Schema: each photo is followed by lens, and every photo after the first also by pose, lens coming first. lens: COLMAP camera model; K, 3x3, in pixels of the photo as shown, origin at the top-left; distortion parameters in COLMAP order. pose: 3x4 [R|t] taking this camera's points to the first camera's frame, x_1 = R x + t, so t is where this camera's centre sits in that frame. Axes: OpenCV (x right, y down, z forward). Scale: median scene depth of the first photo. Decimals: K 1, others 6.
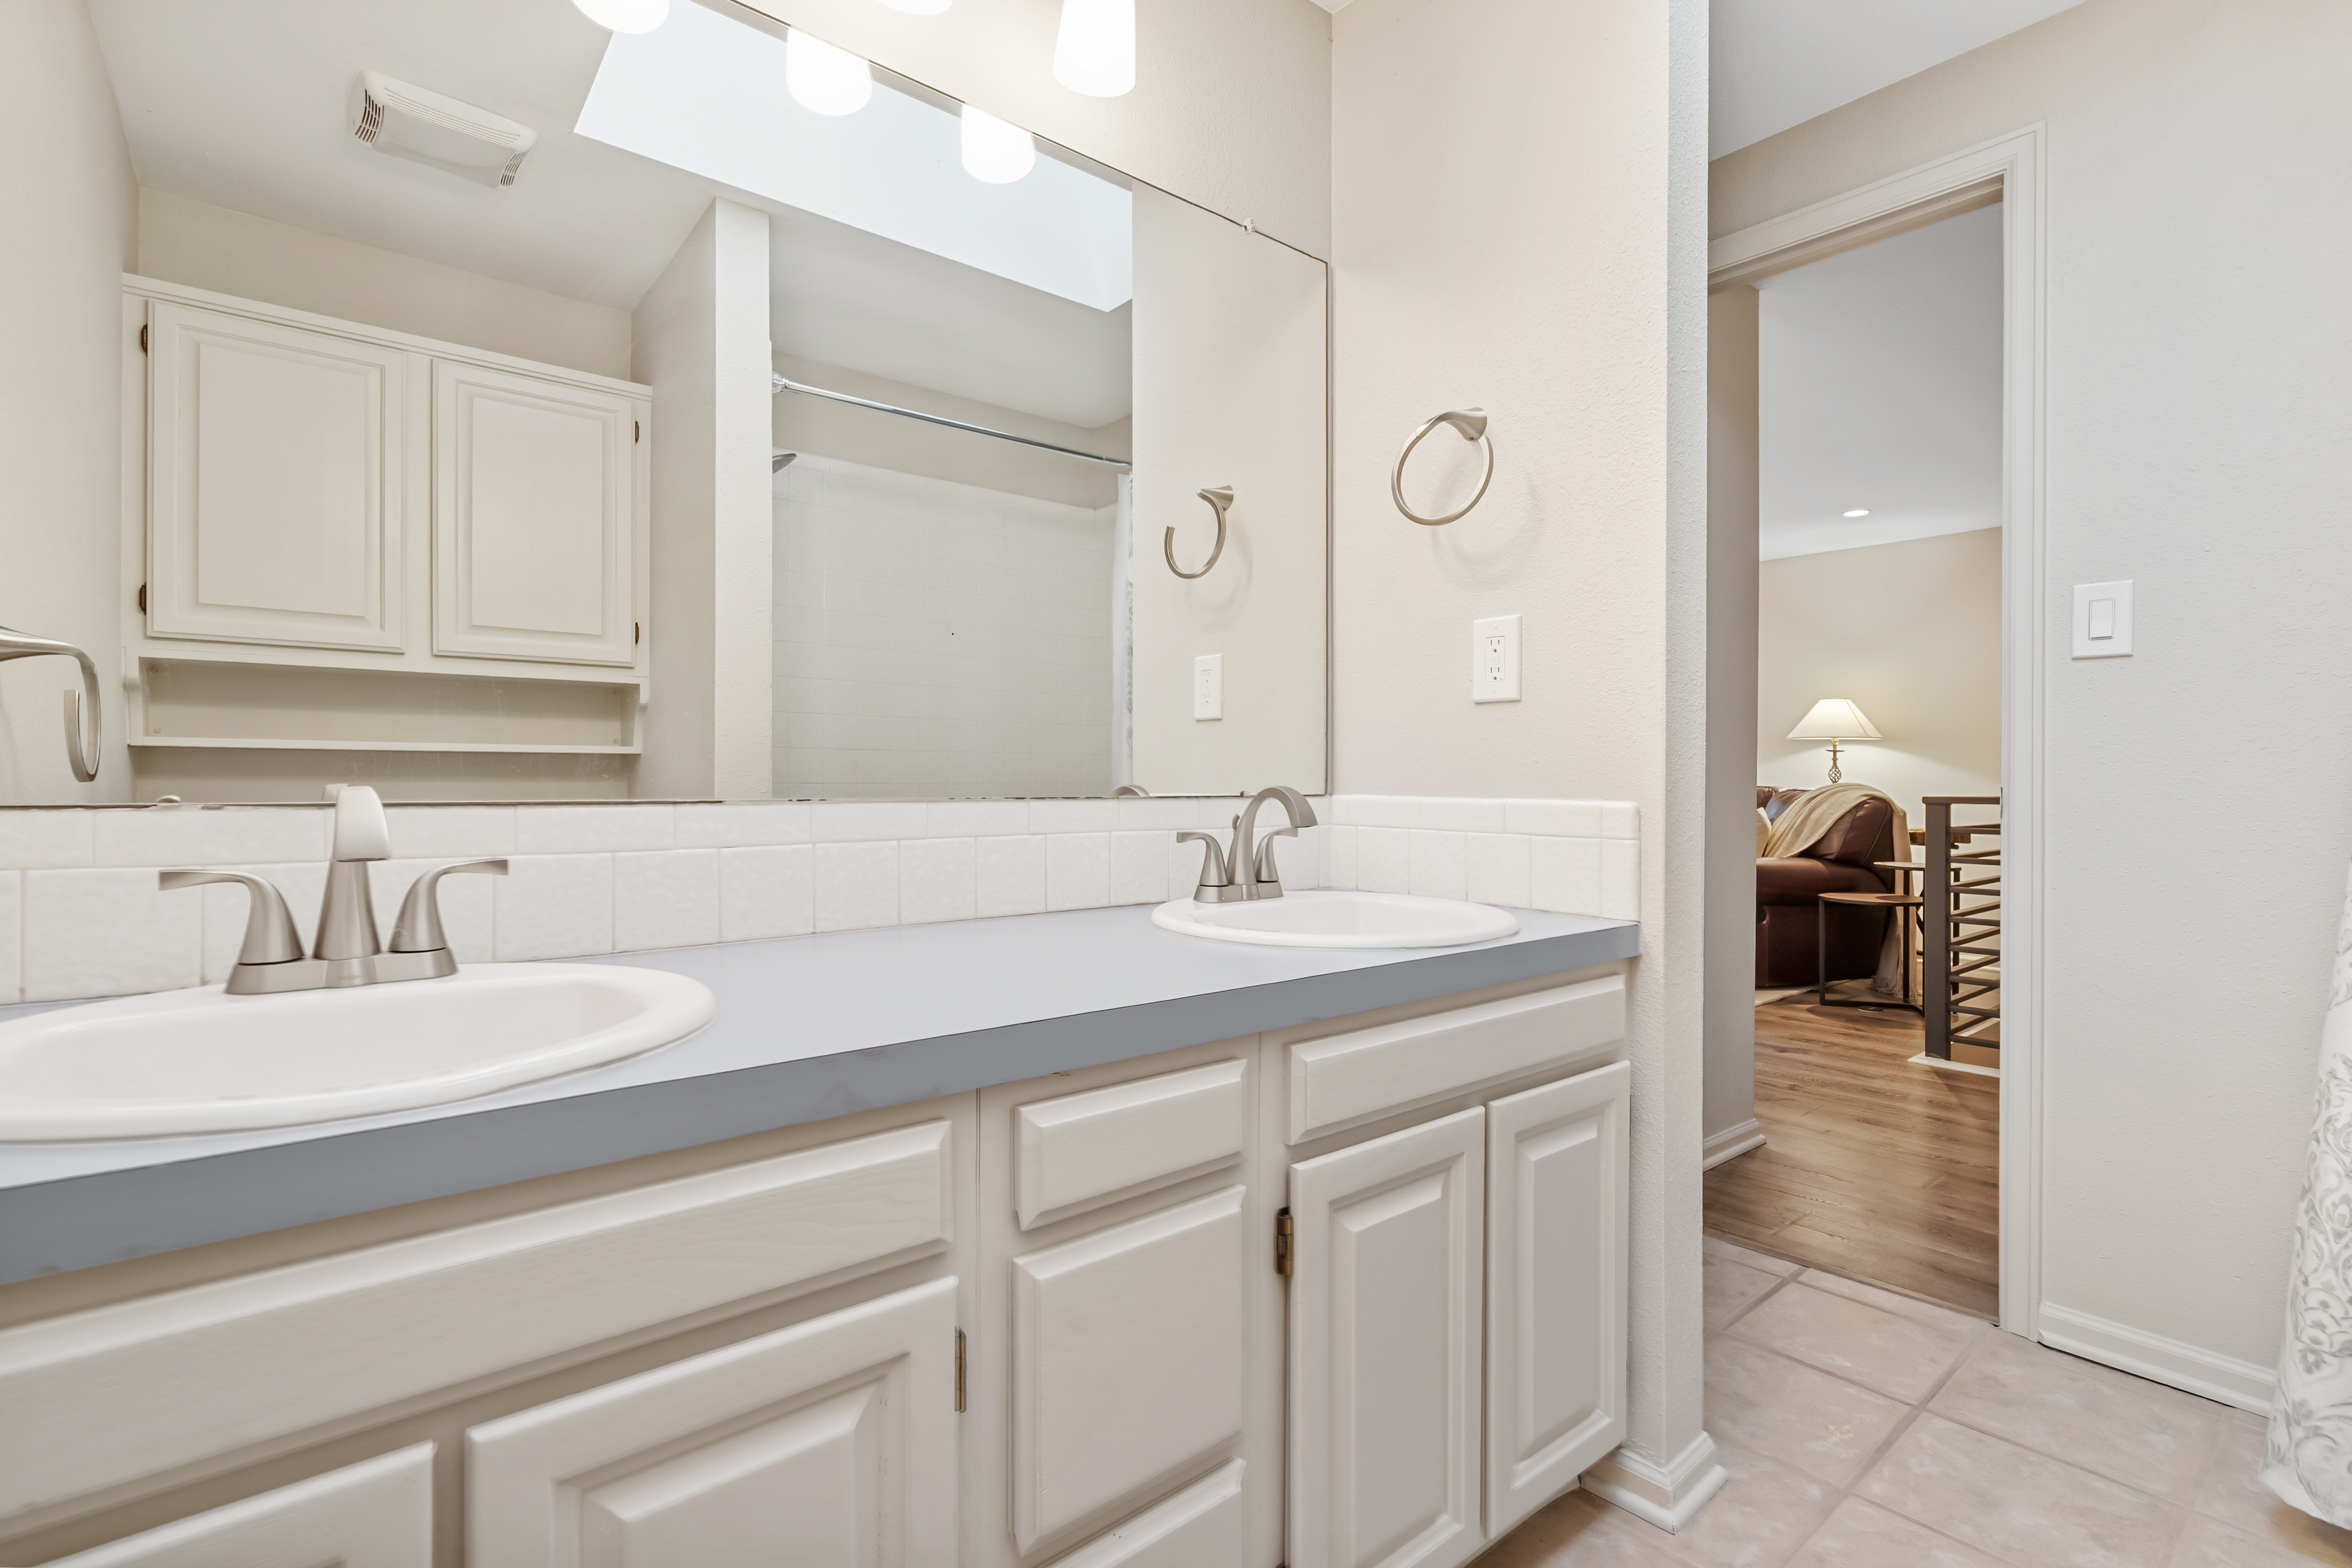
lens RADIAL K [[1091.4, 0, 1170.8], [0, 1091.4, 799.0], [0, 0, 1]] dist [-0.002032, 0.000054]
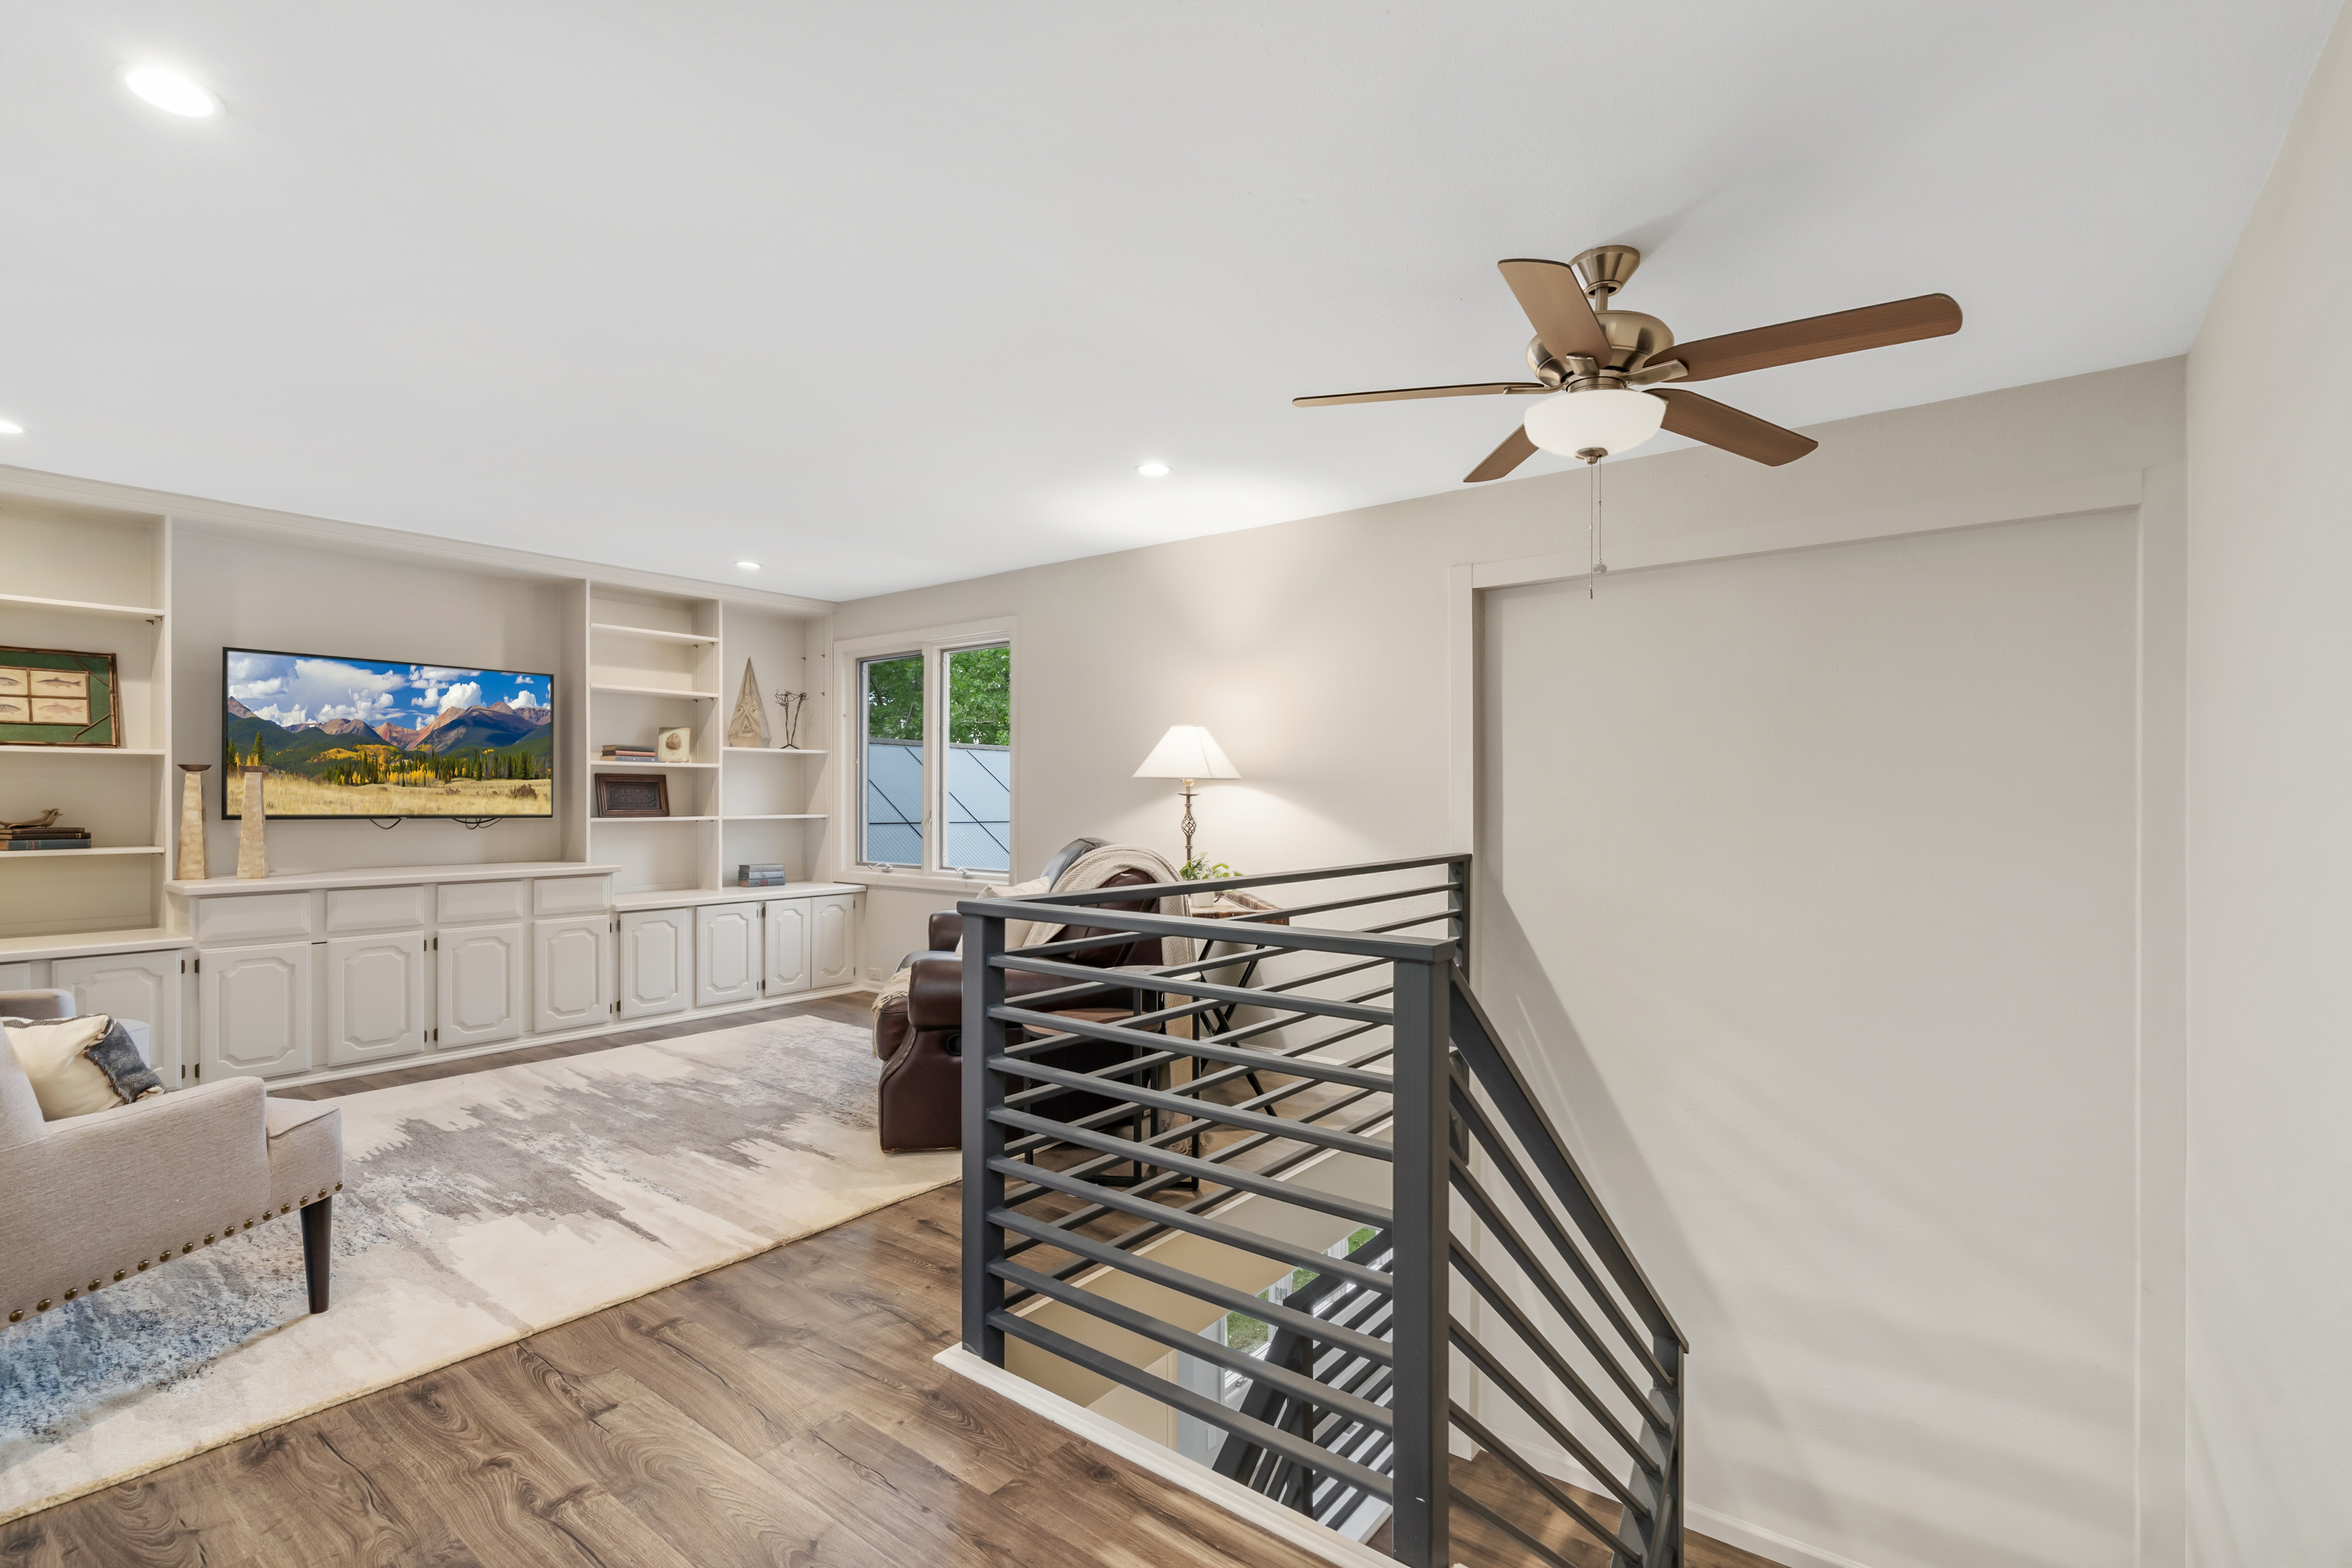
lens RADIAL K [[1050.6, 0, 1174.3], [0, 1050.6, 808.8], [0, 0, 1]] dist [-0.001365, -0.000387]
pose [[0.975109, 0.003114, 0.221703, 0.507539], [-0.003169, 0.999995, -0.000108, -0.040929], [-0.221703, -0.000597, 0.975114, 0.320867]]
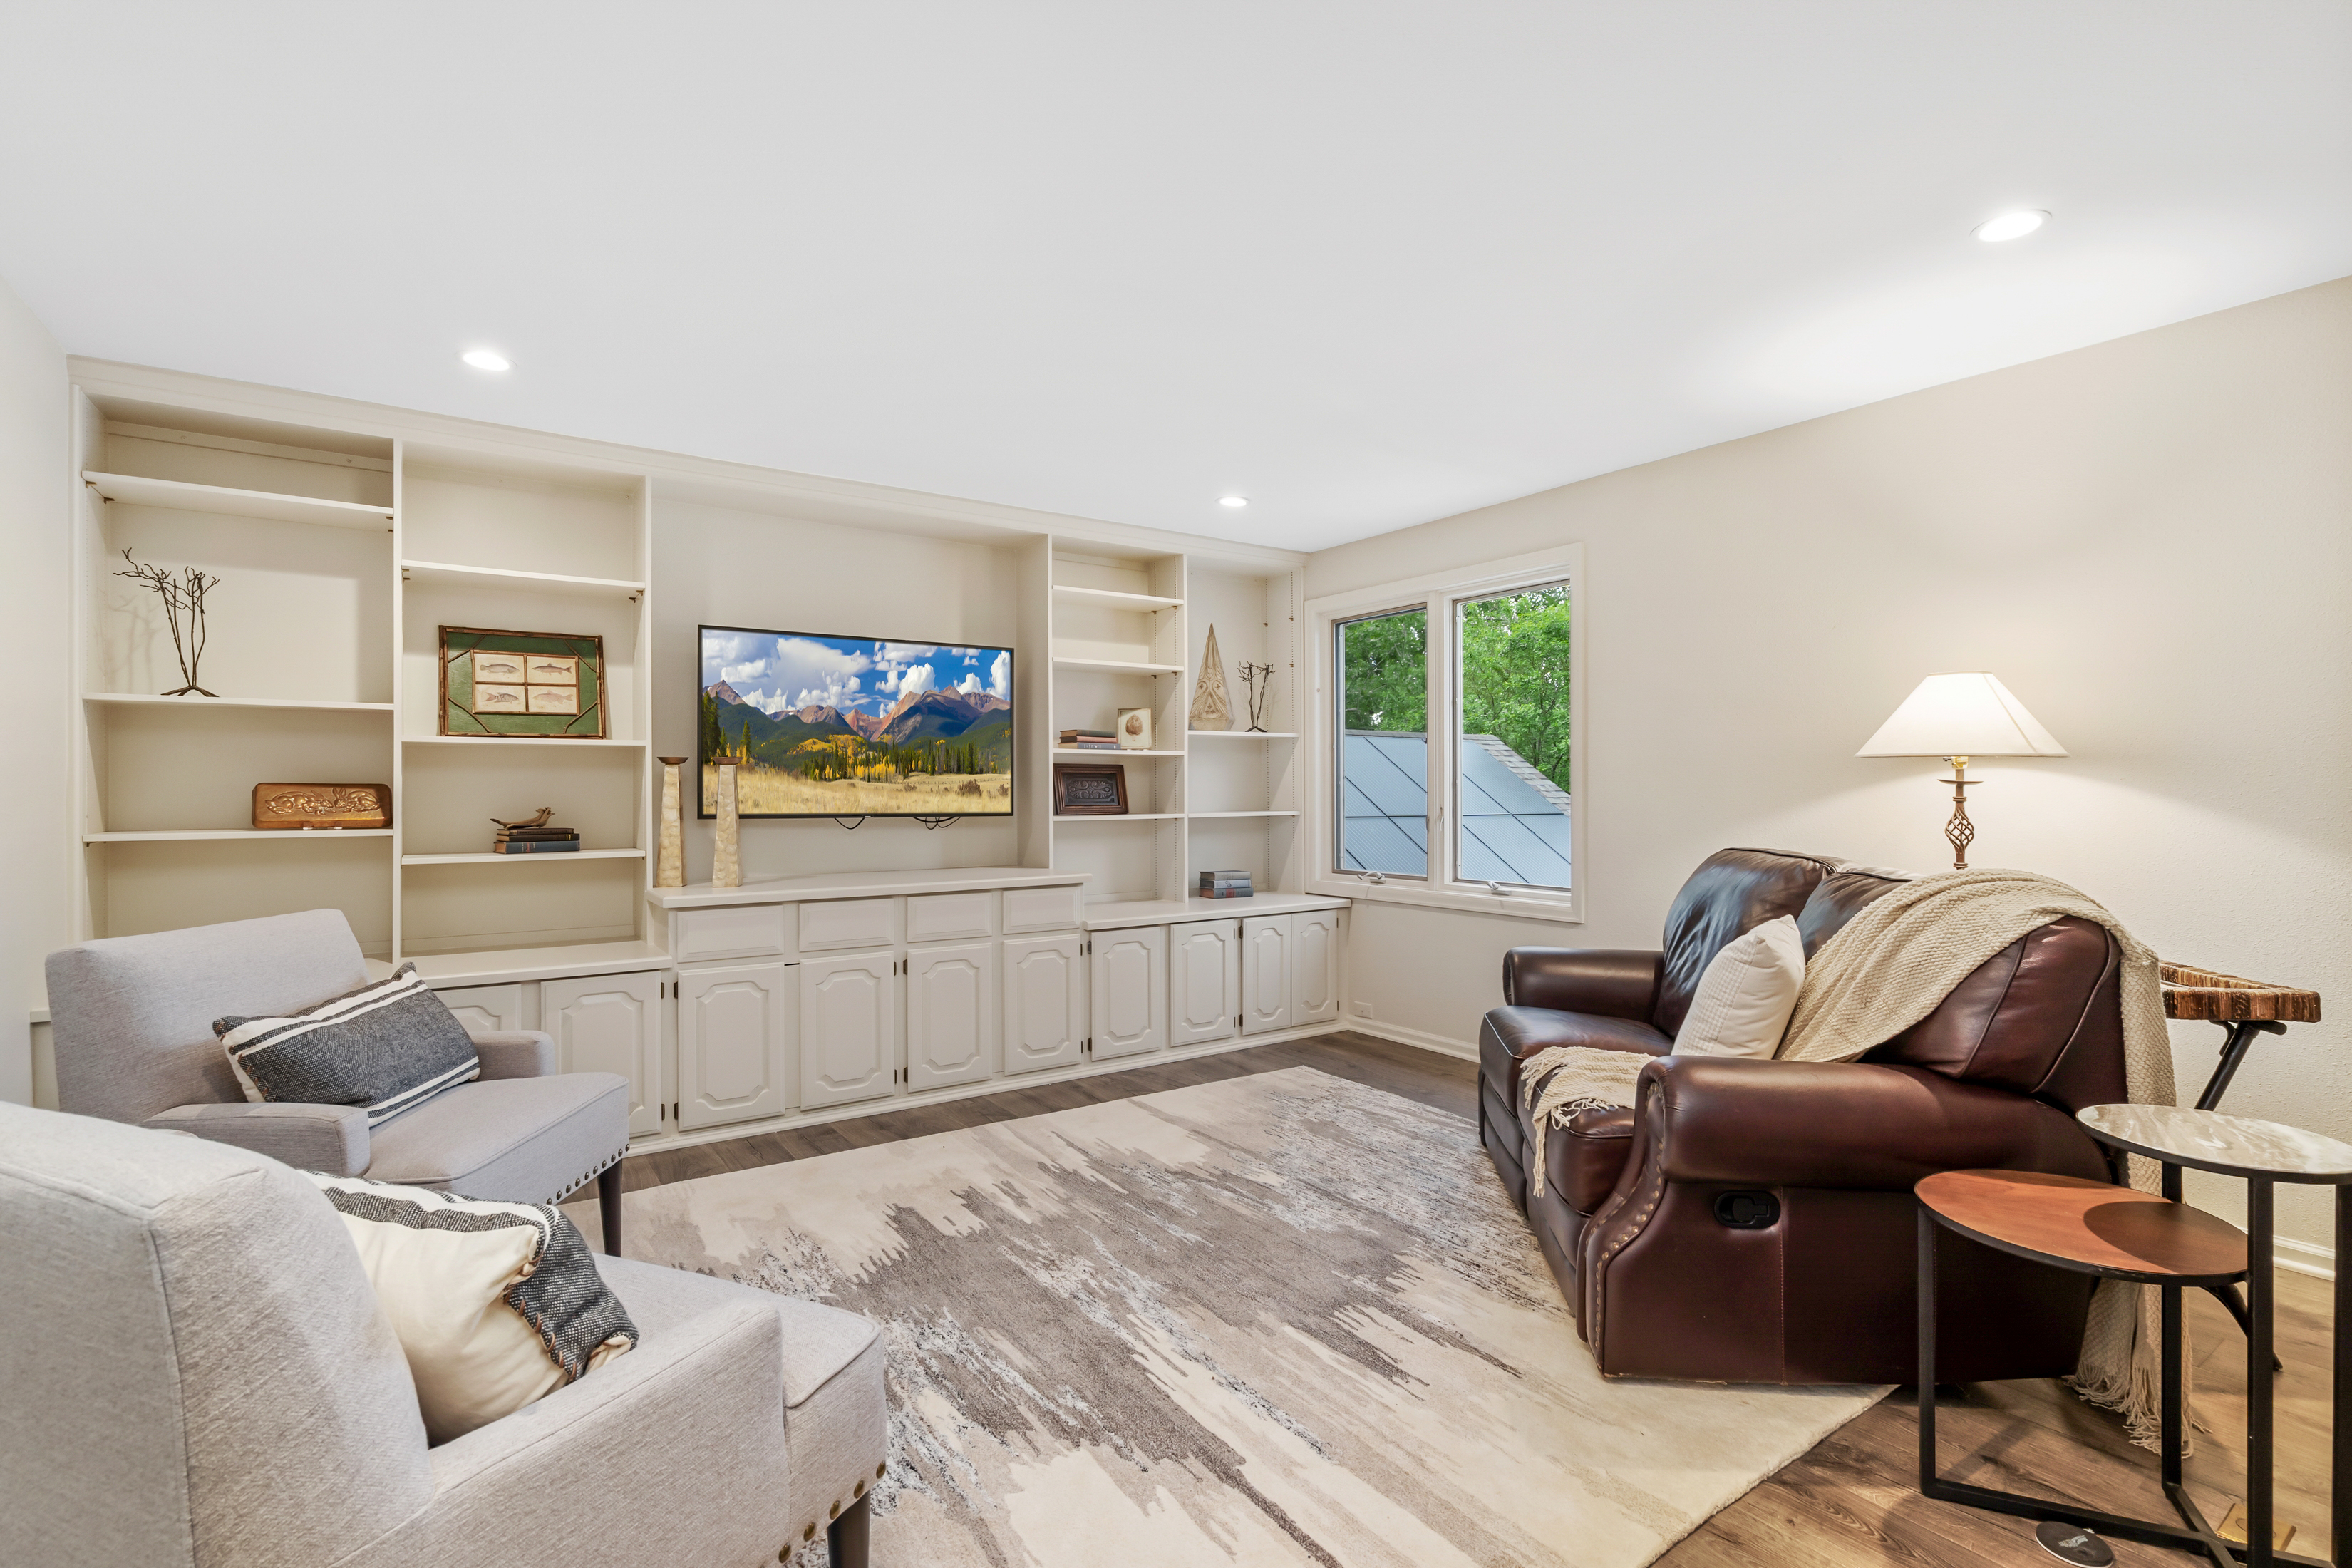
lens RADIAL K [[1066.1, 0, 1179.5], [0, 1066.1, 791.2], [0, 0, 1]] dist [-0.002433, -0.000123]
pose [[0.996418, -0.003649, -0.084485, 0.354105], [0.002826, 0.999947, -0.009863, -0.042497], [0.084516, 0.009589, 0.996376, 0.582953]]
